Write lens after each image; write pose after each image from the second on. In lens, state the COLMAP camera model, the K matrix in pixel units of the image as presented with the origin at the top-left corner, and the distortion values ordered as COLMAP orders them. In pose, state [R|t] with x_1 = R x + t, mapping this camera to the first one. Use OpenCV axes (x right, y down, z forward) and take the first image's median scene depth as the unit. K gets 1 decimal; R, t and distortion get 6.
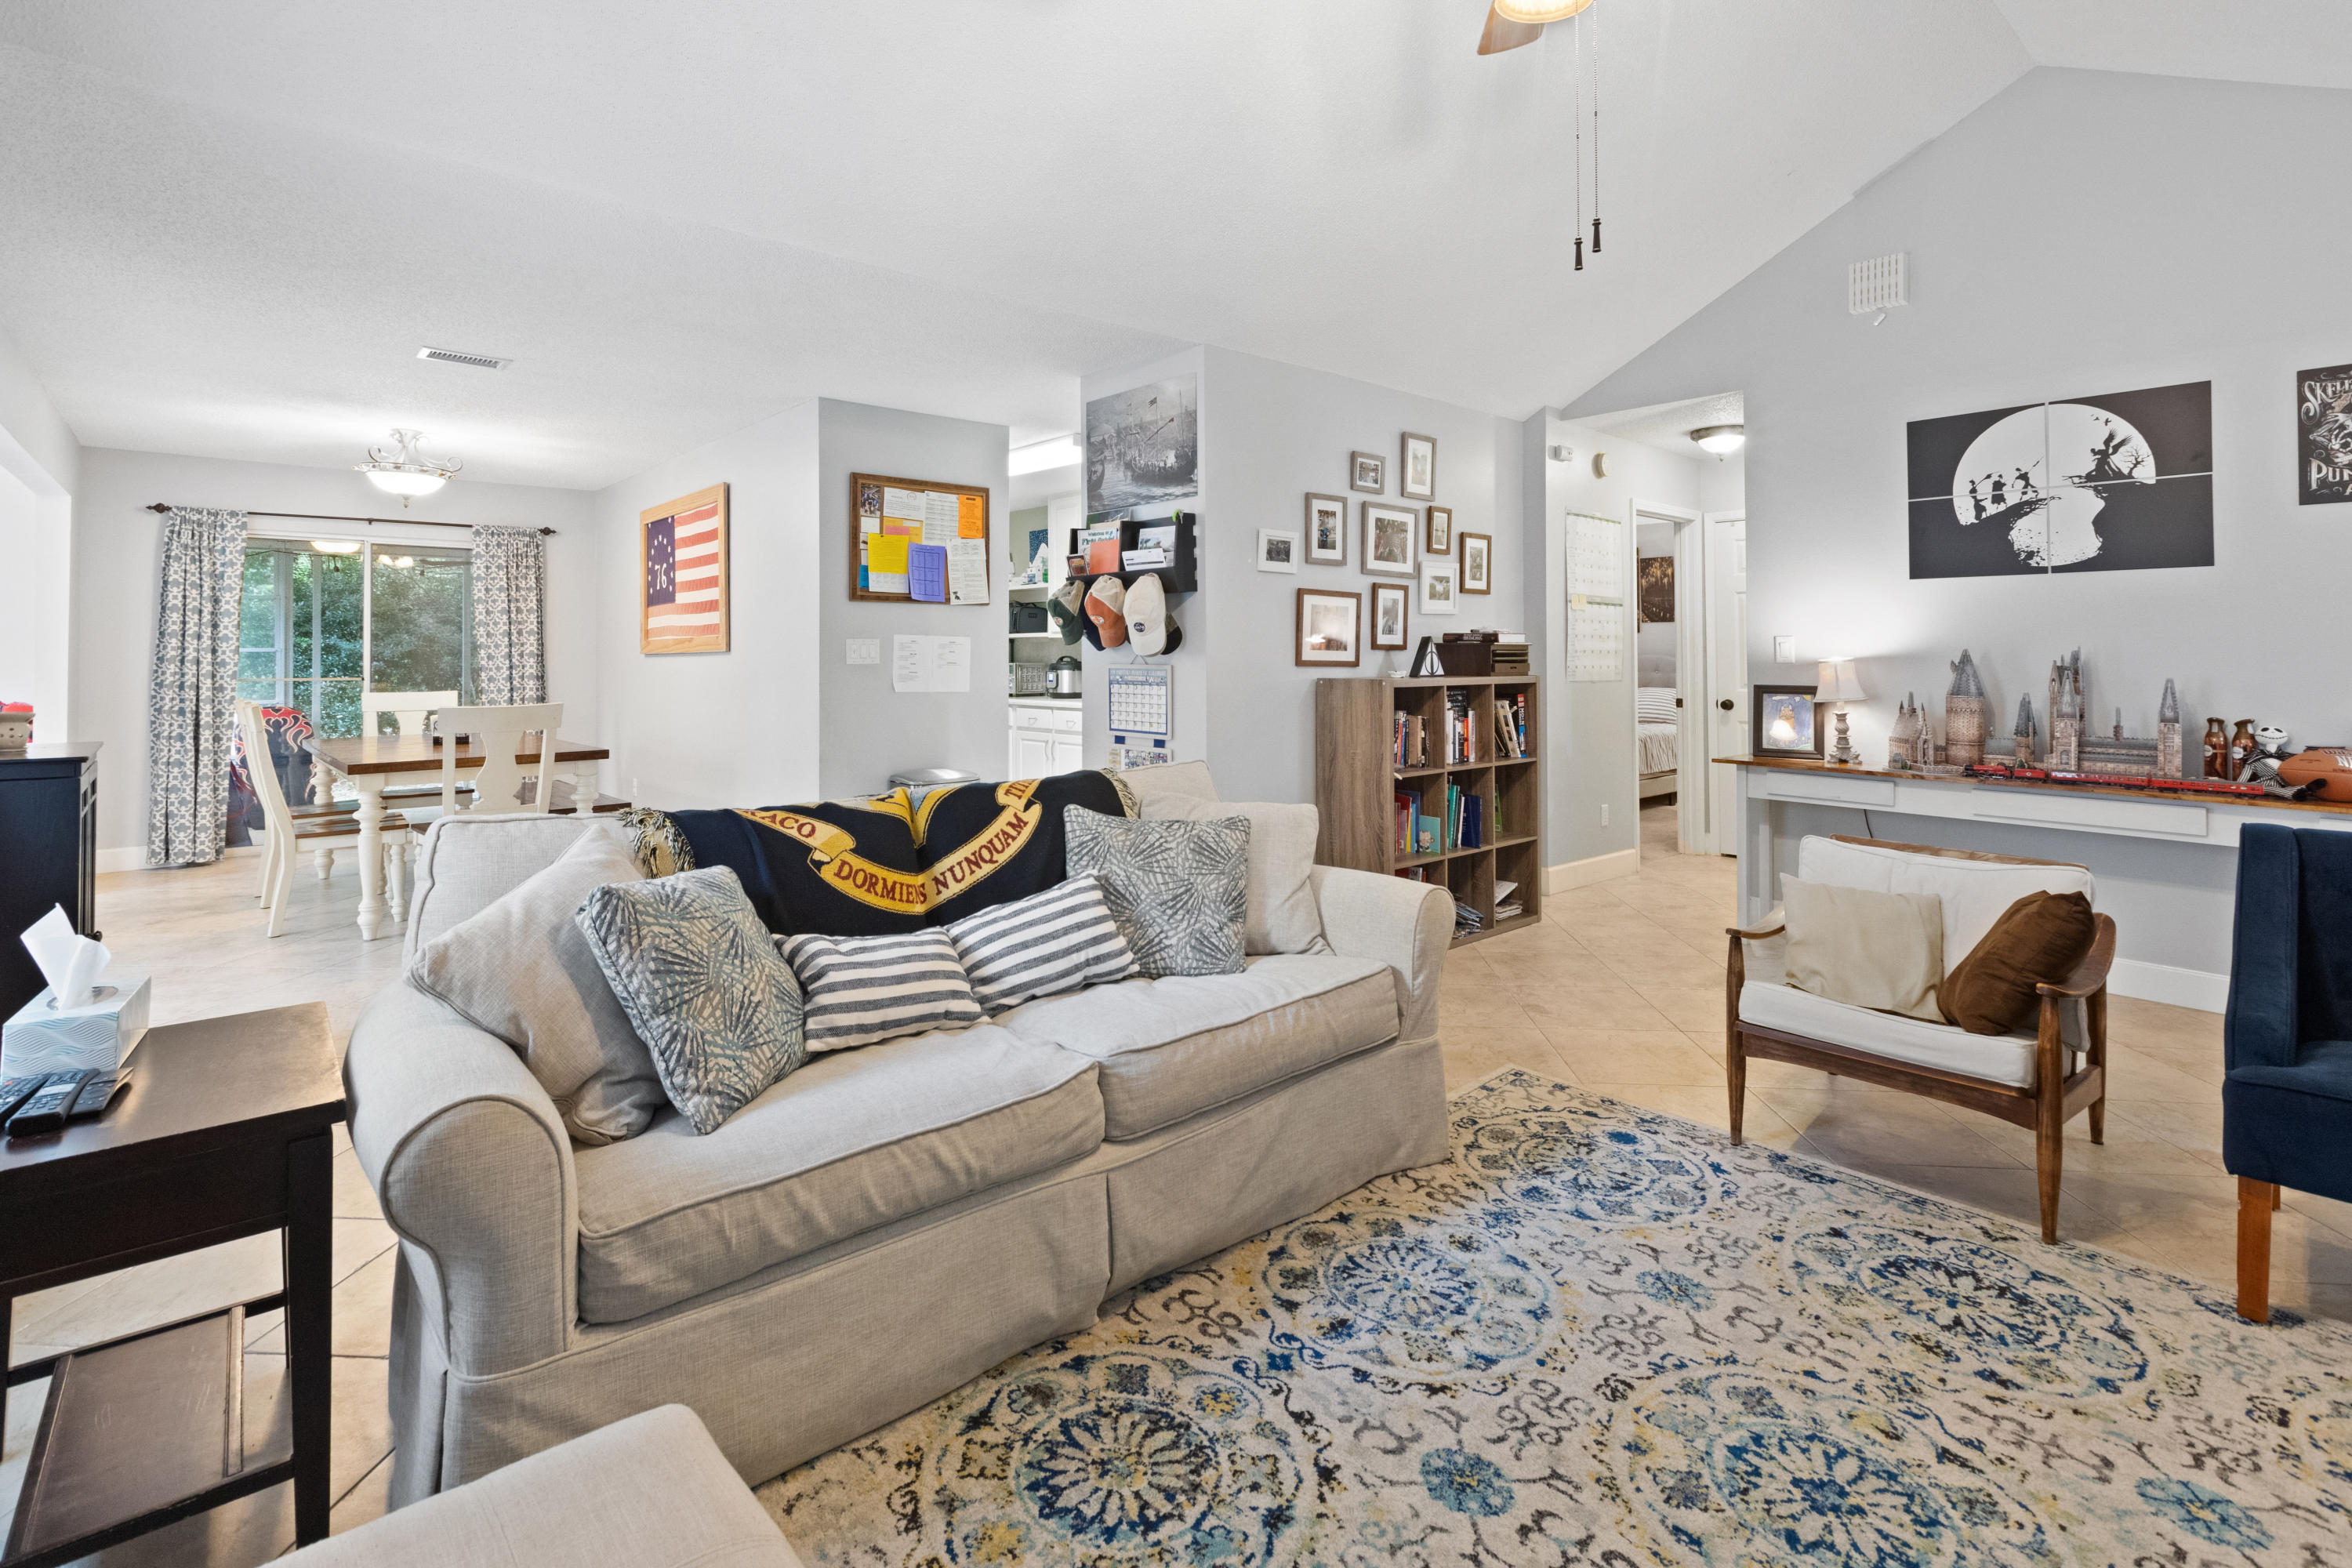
lens RADIAL K [[1105.4, 0, 1184.3], [0, 1105.4, 635.4], [0, 0, 1]] dist [-0.000137, -0.001221]
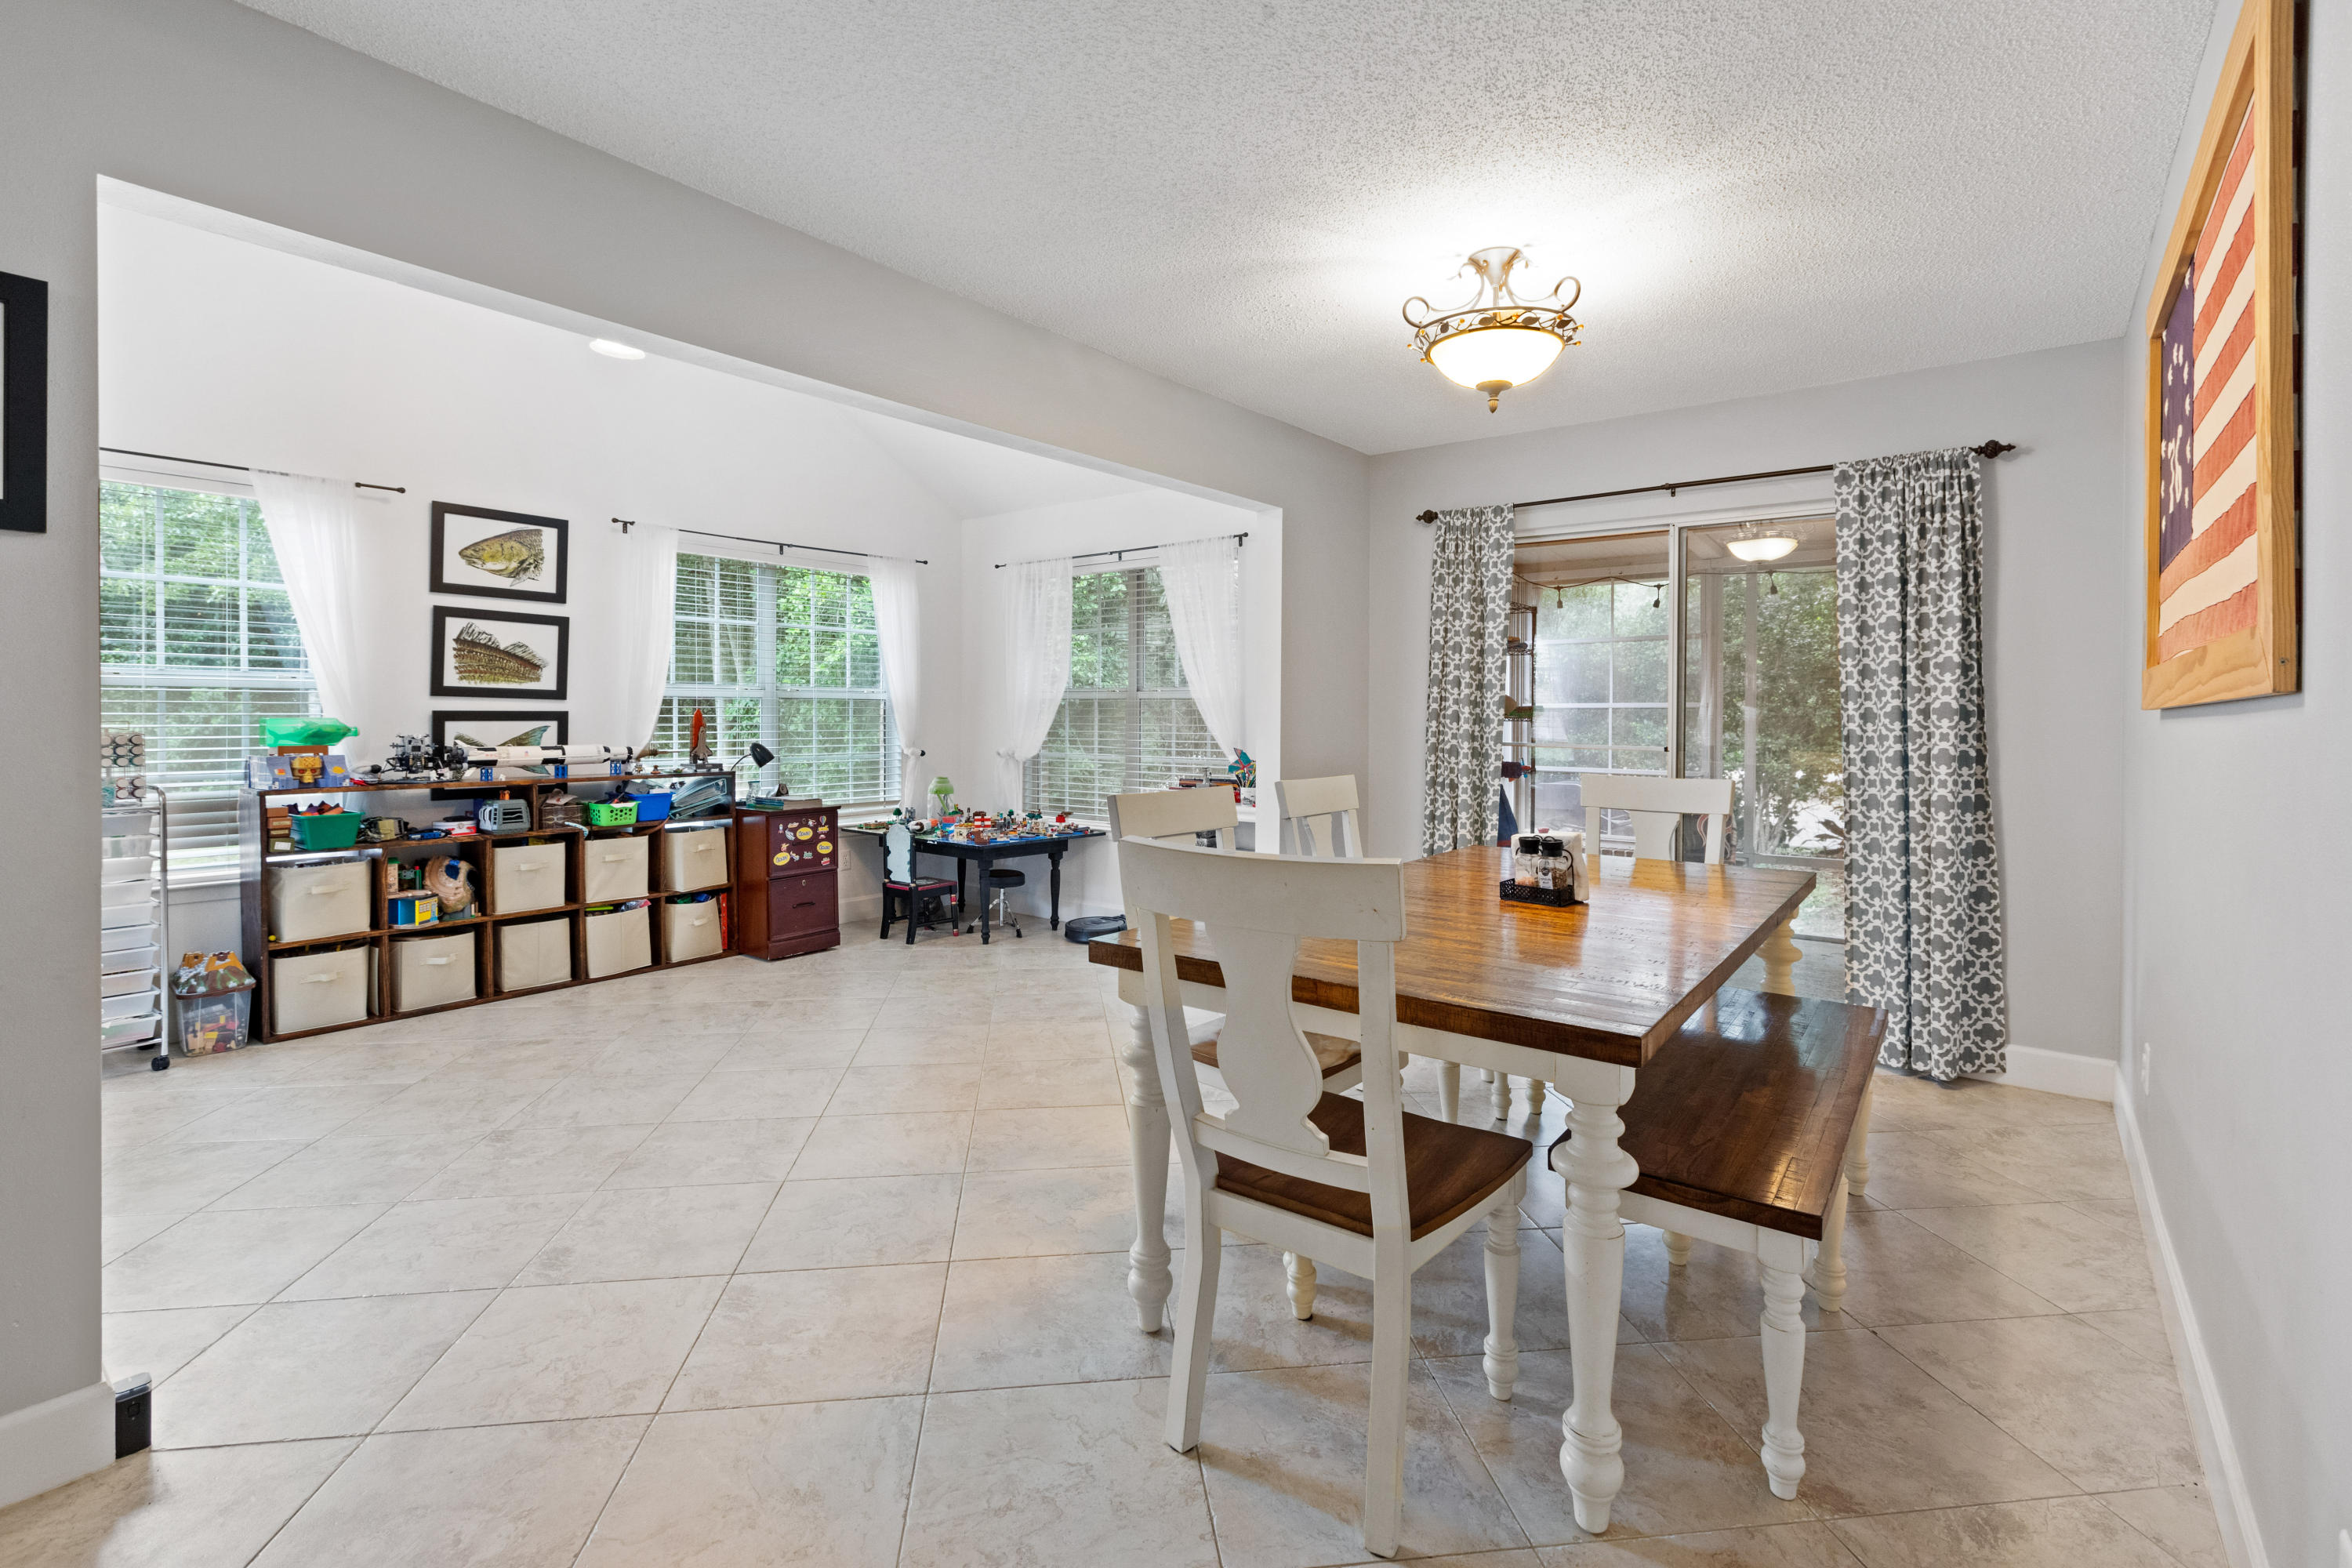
lens RADIAL K [[1065.5, 0, 1177.5], [0, 1065.5, 717.0], [0, 0, 1]] dist [0.000399, -0.000639]
pose [[0.178628, 0.007263, -0.983890, -0.229864], [0.006920, 0.999939, 0.008638, 0.015780], [0.983892, -0.008352, 0.178567, 0.692205]]
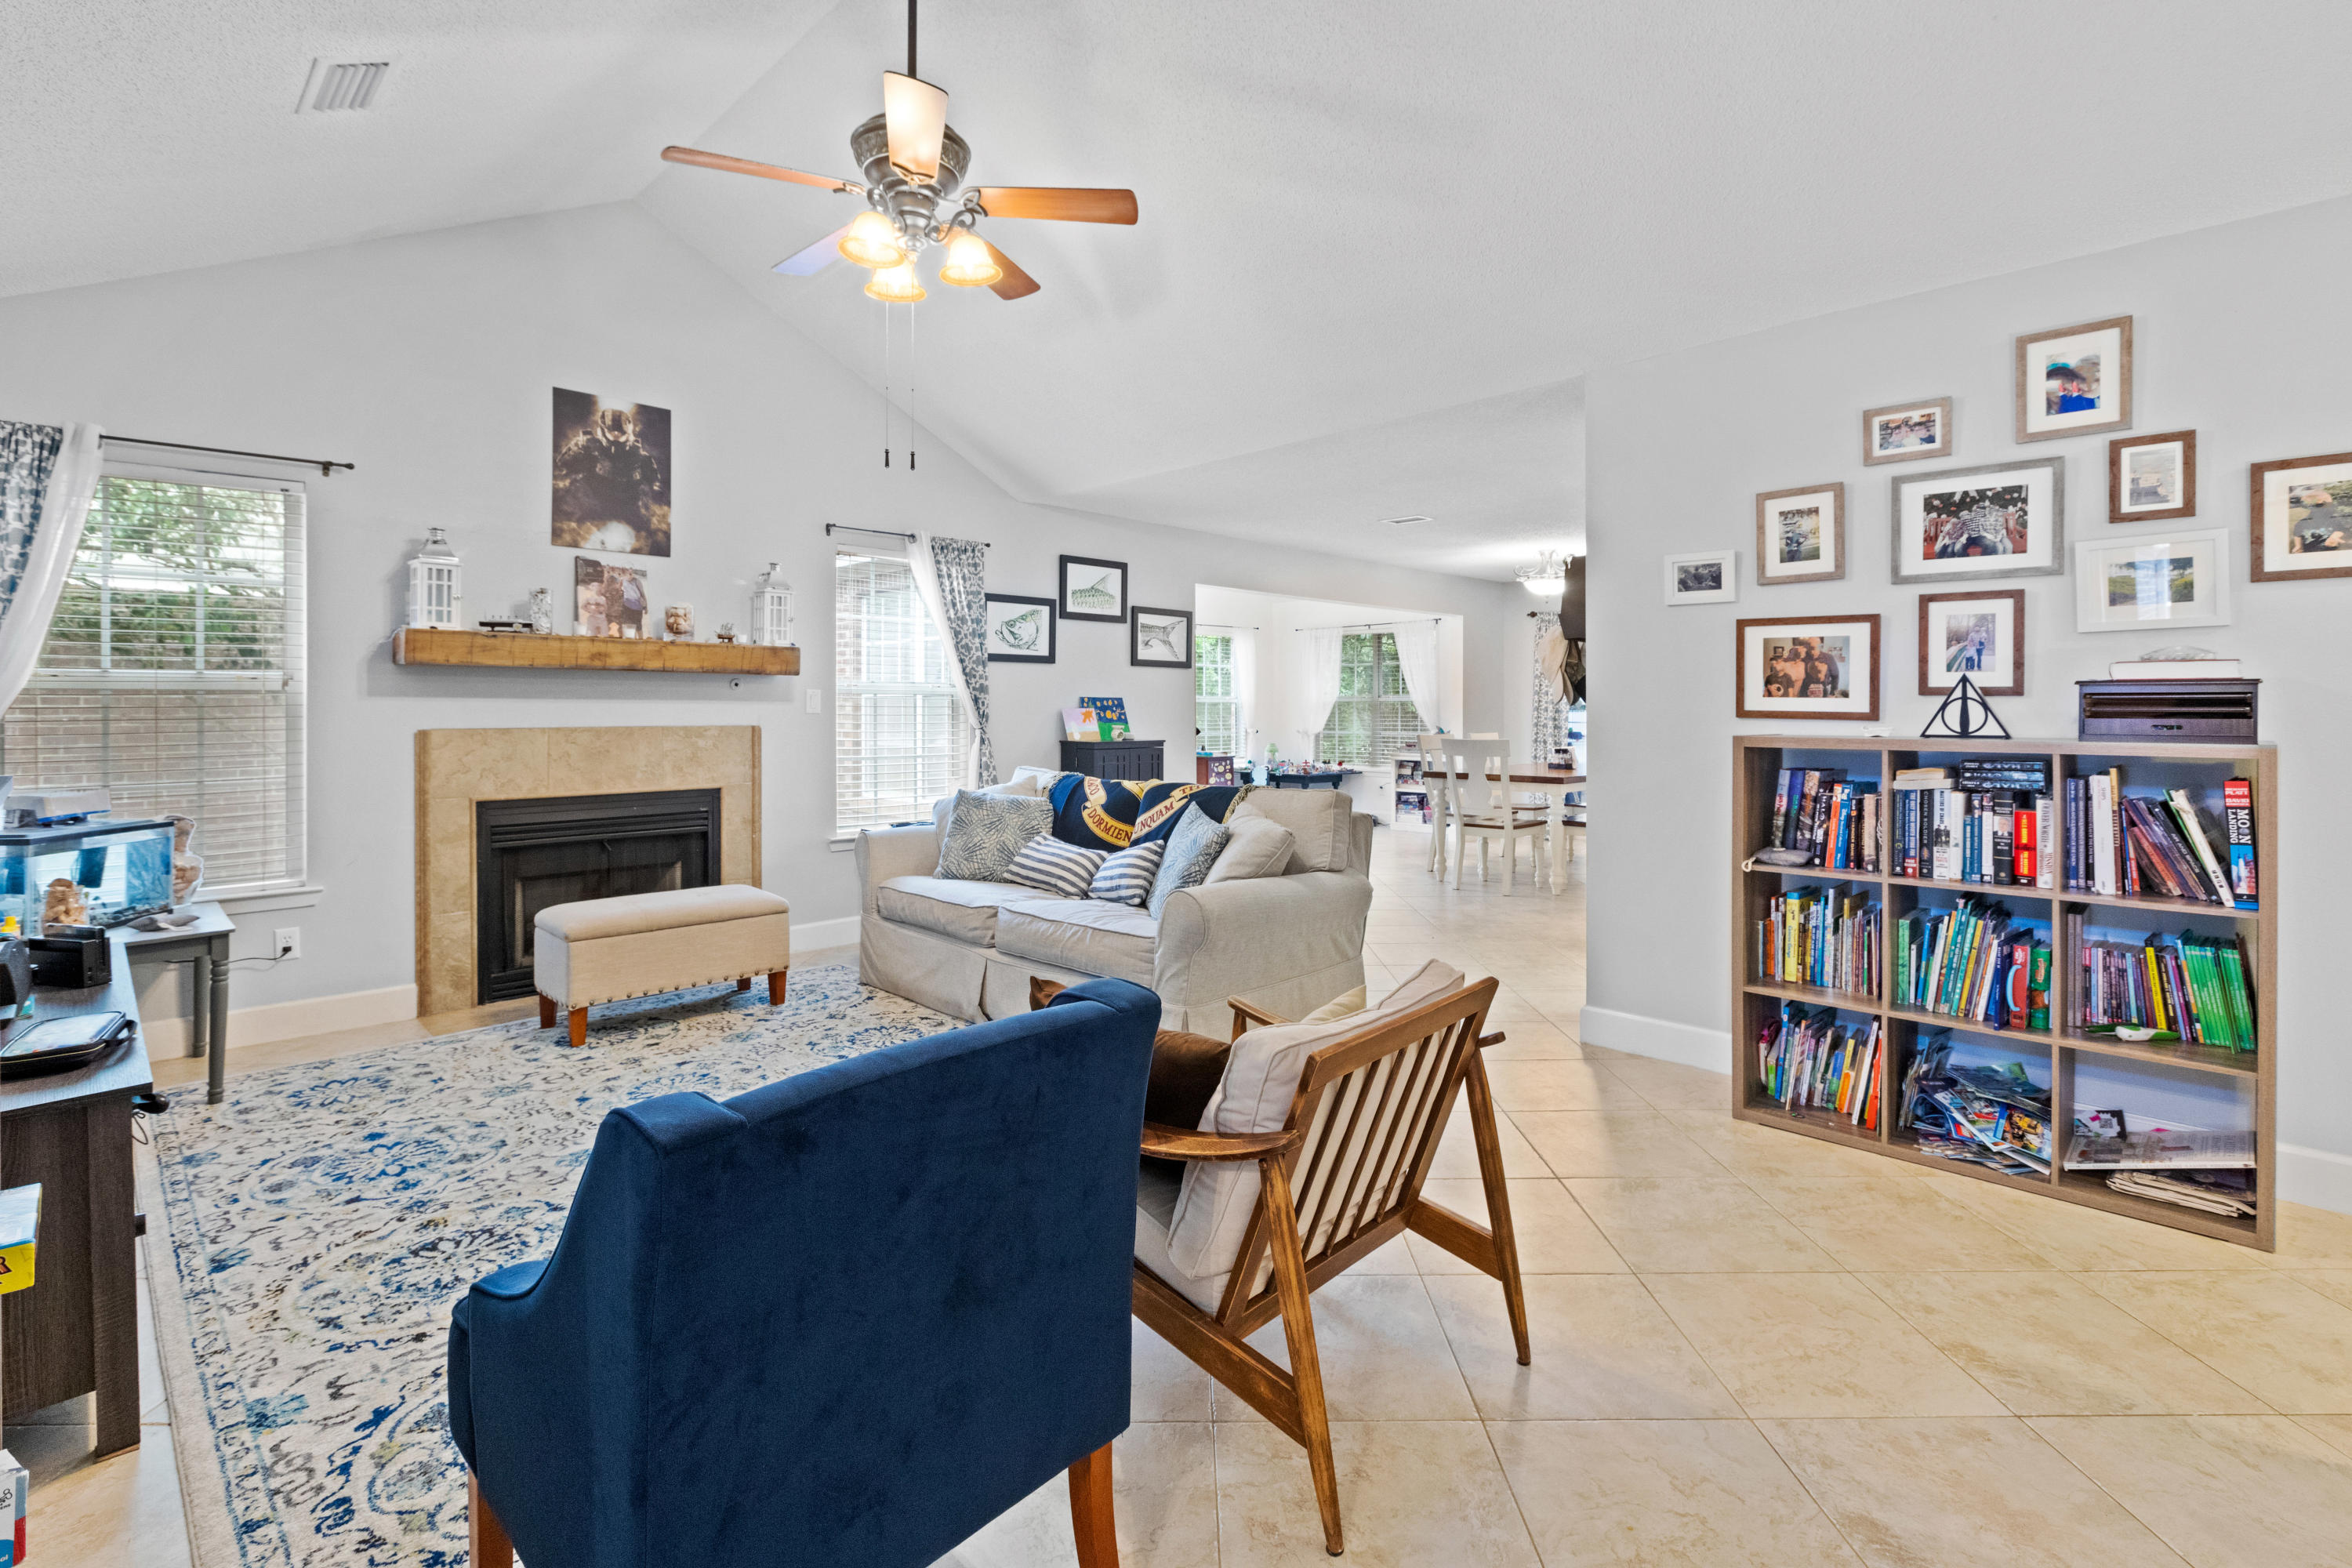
lens RADIAL K [[1065.5, 0, 1177.5], [0, 1065.5, 717.0], [0, 0, 1]] dist [0.000399, -0.000639]
pose [[0.056376, 0.009933, -0.998360, 0.594253], [0.017593, 0.999785, 0.010940, 0.008271], [0.998255, -0.018181, 0.056189, 0.390604]]
